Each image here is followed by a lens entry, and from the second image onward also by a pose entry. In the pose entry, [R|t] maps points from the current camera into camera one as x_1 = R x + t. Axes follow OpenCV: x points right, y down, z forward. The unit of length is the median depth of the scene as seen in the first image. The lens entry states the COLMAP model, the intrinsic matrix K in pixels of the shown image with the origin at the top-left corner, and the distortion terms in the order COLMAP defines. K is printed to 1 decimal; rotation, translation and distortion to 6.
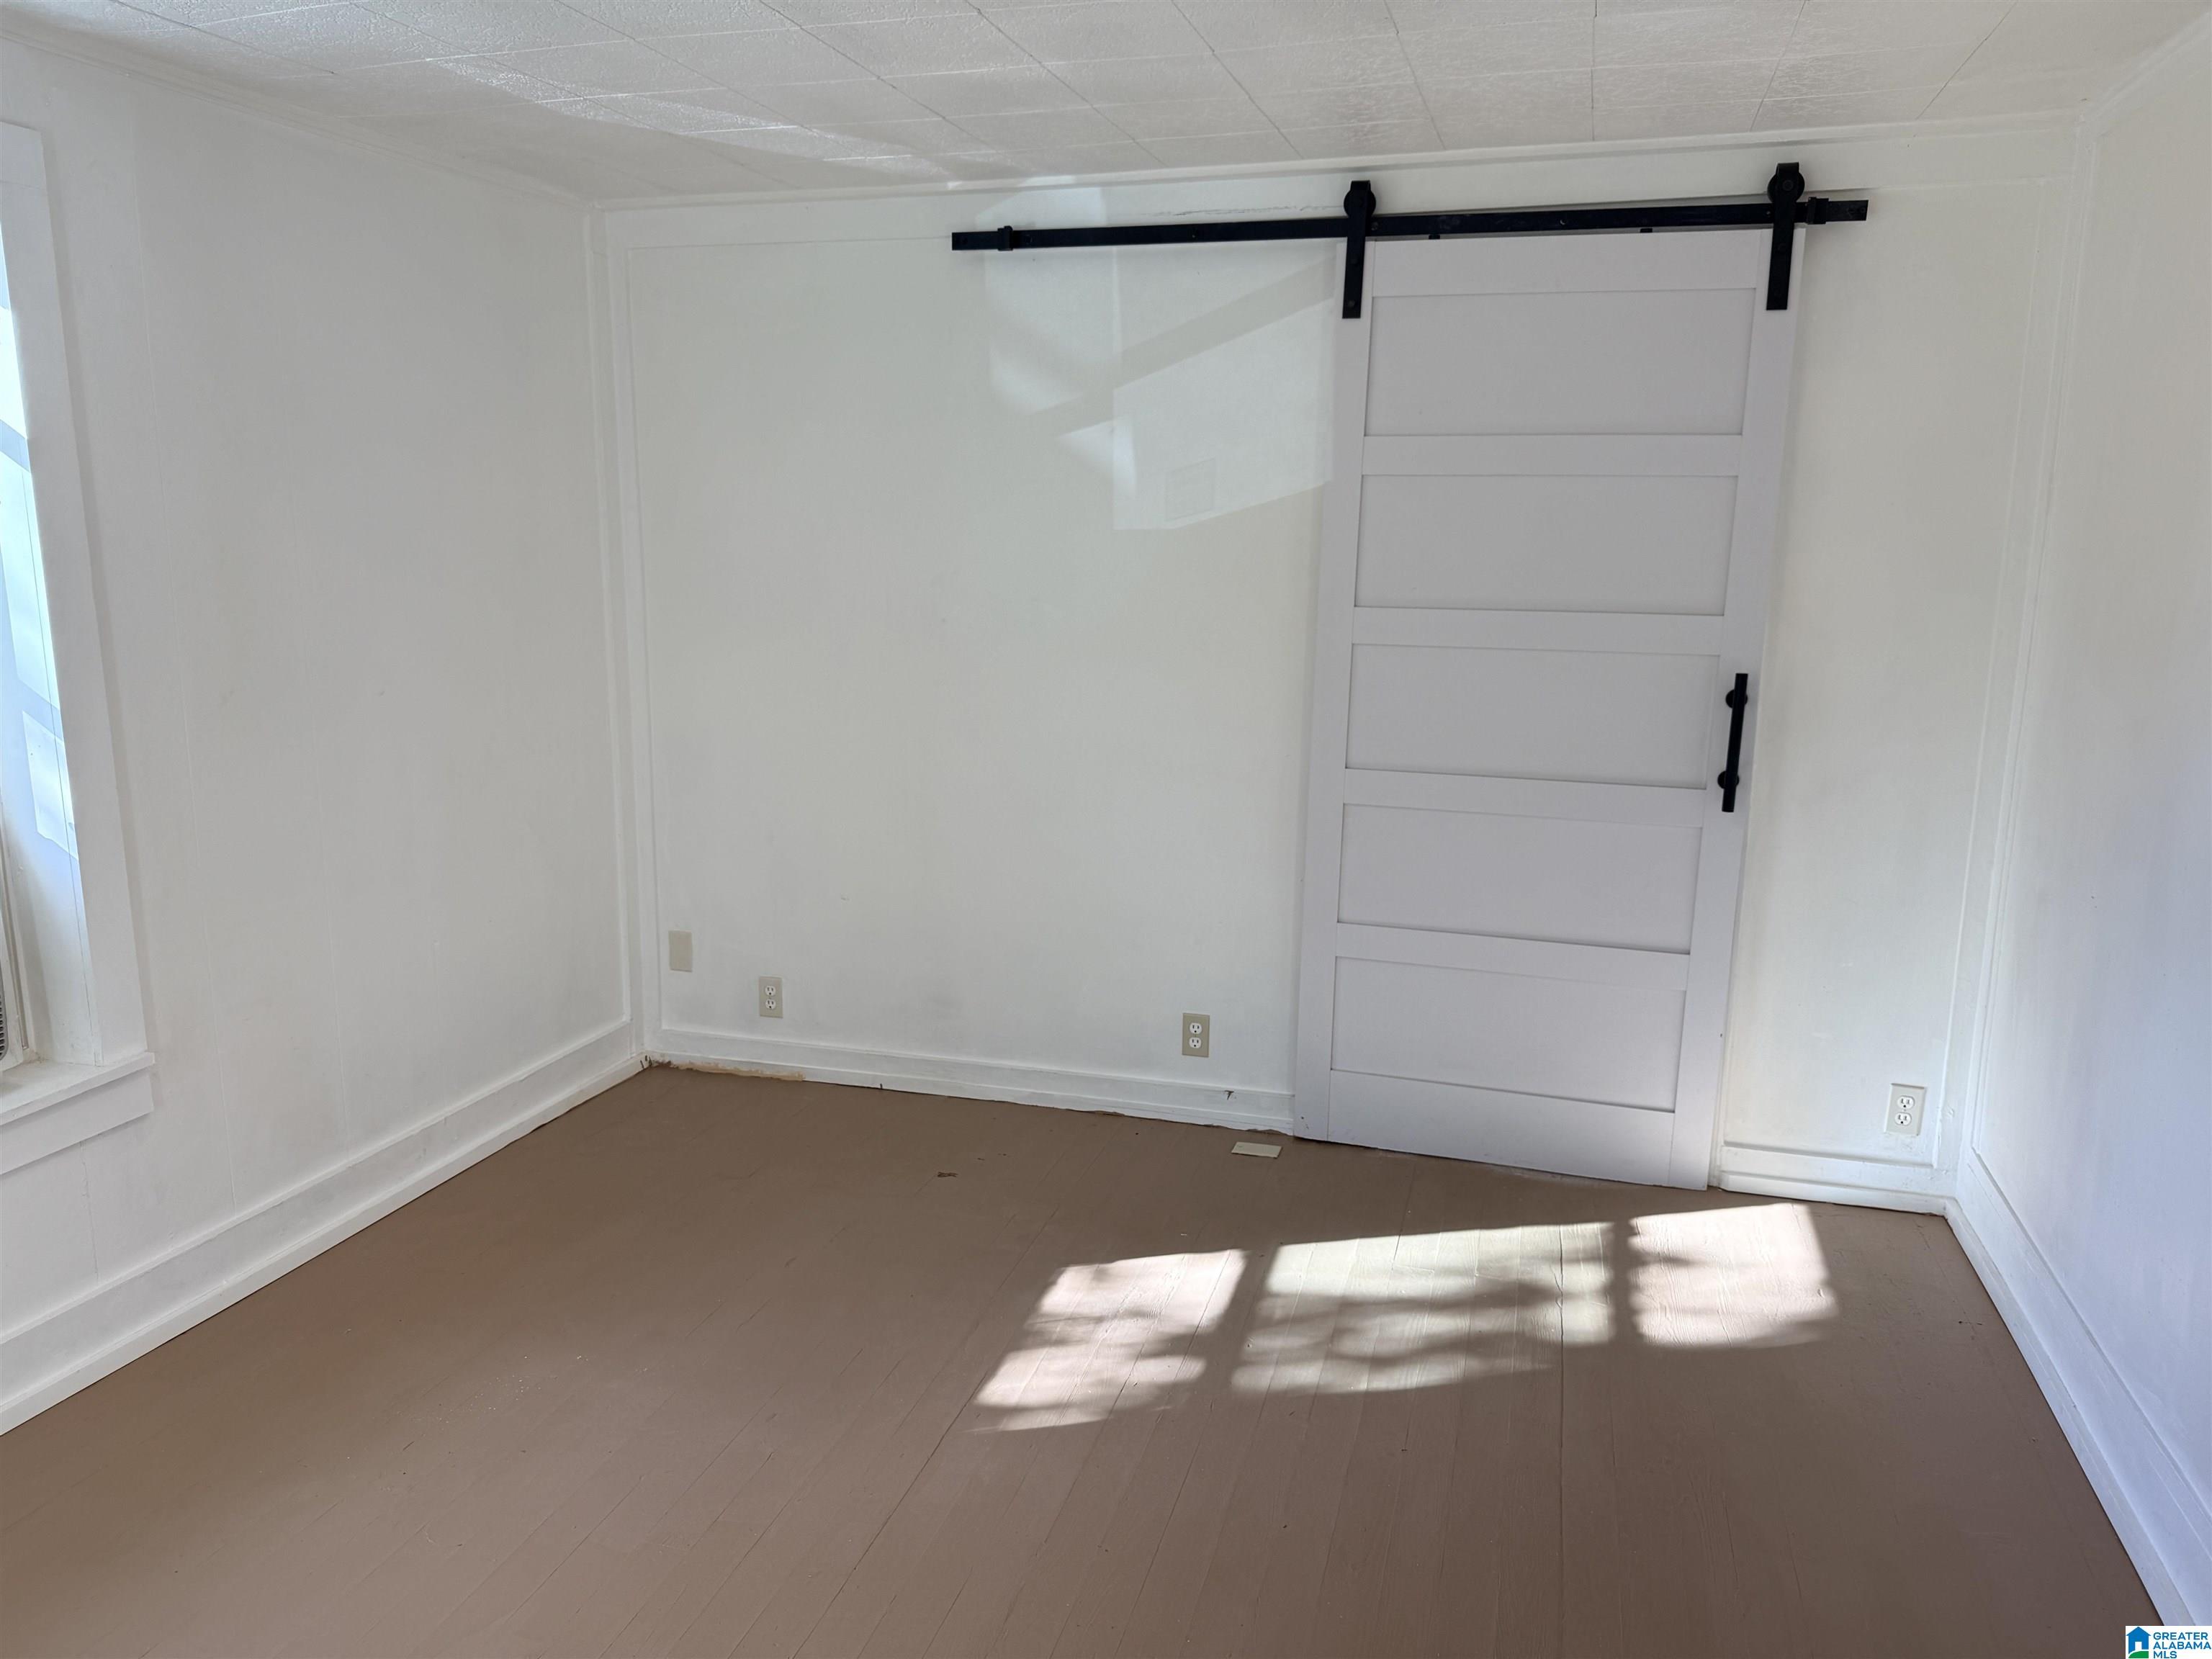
lens RADIAL K [[1514.4, 0, 1103.2], [0, 1514.4, 835.0], [0, 0, 1]] dist [-0.000102, -0.035519]
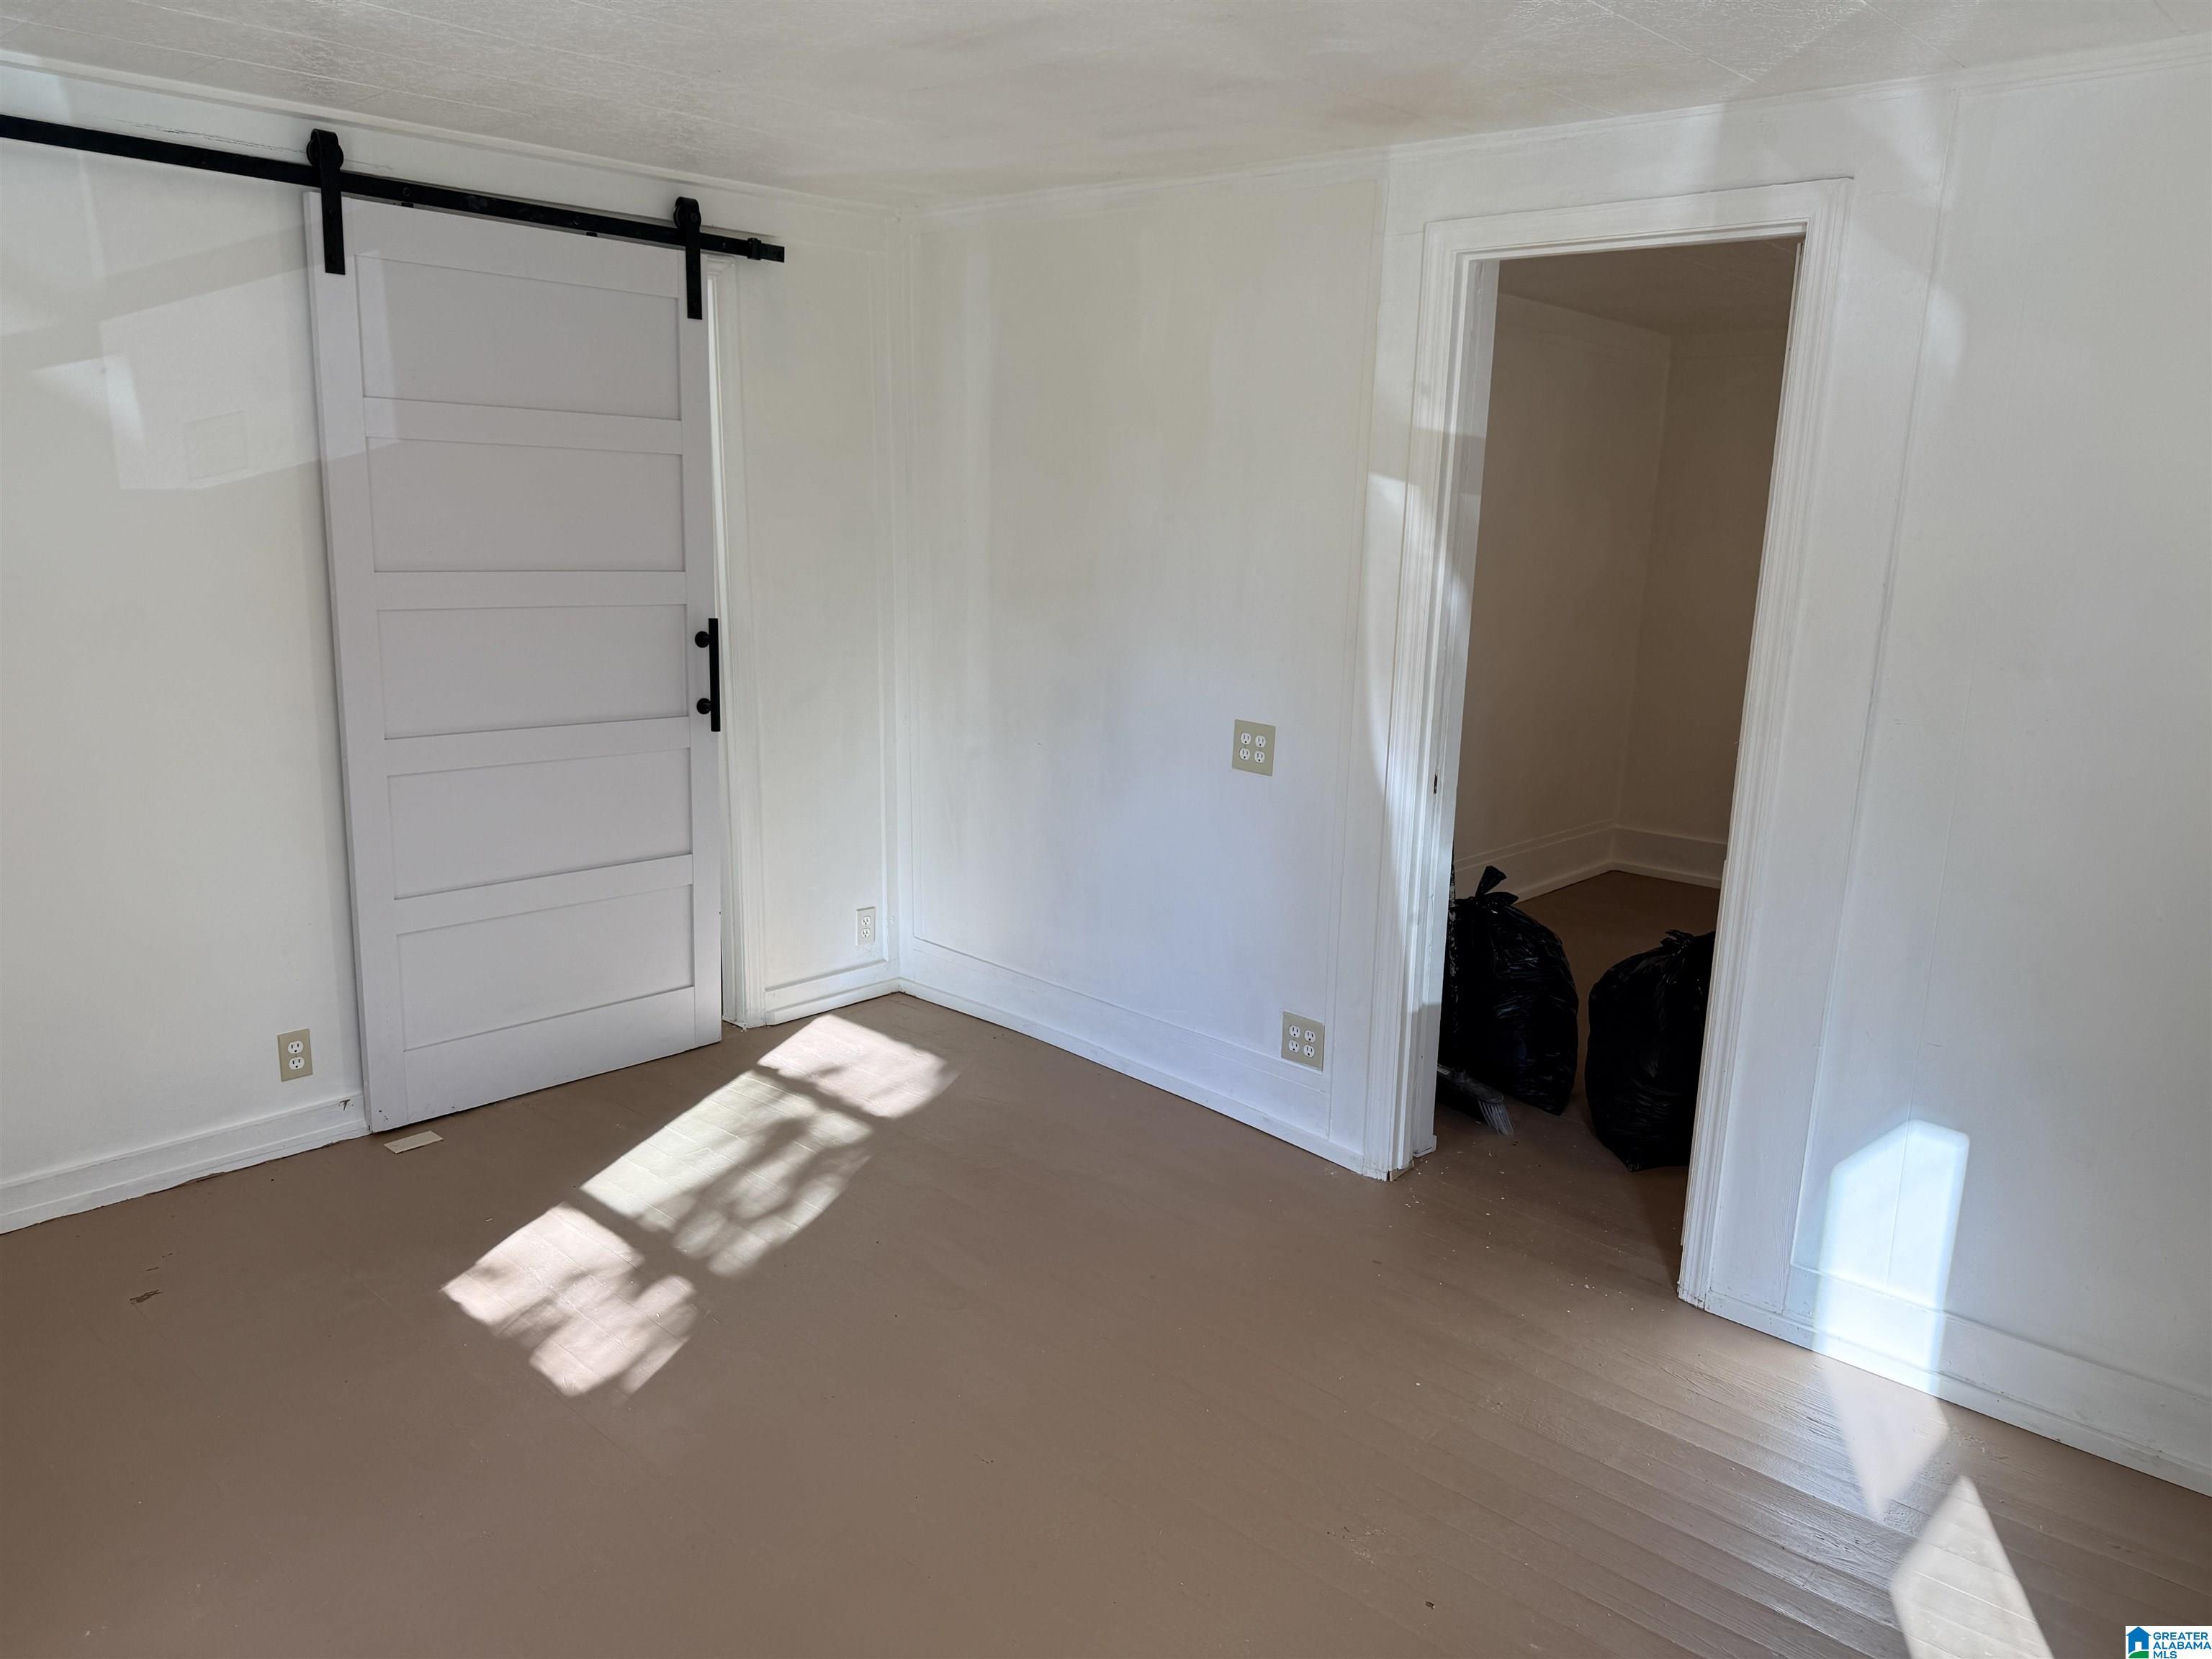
lens RADIAL K [[1514.4, 0, 1093.2], [0, 1514.4, 822.2], [0, 0, 1]] dist [-0.000102, -0.035519]
pose [[0.442910, -0.177395, 0.878841, -0.557599], [0.161330, 0.979999, 0.116508, -0.035466], [-0.881932, 0.090181, 0.462671, 0.173898]]
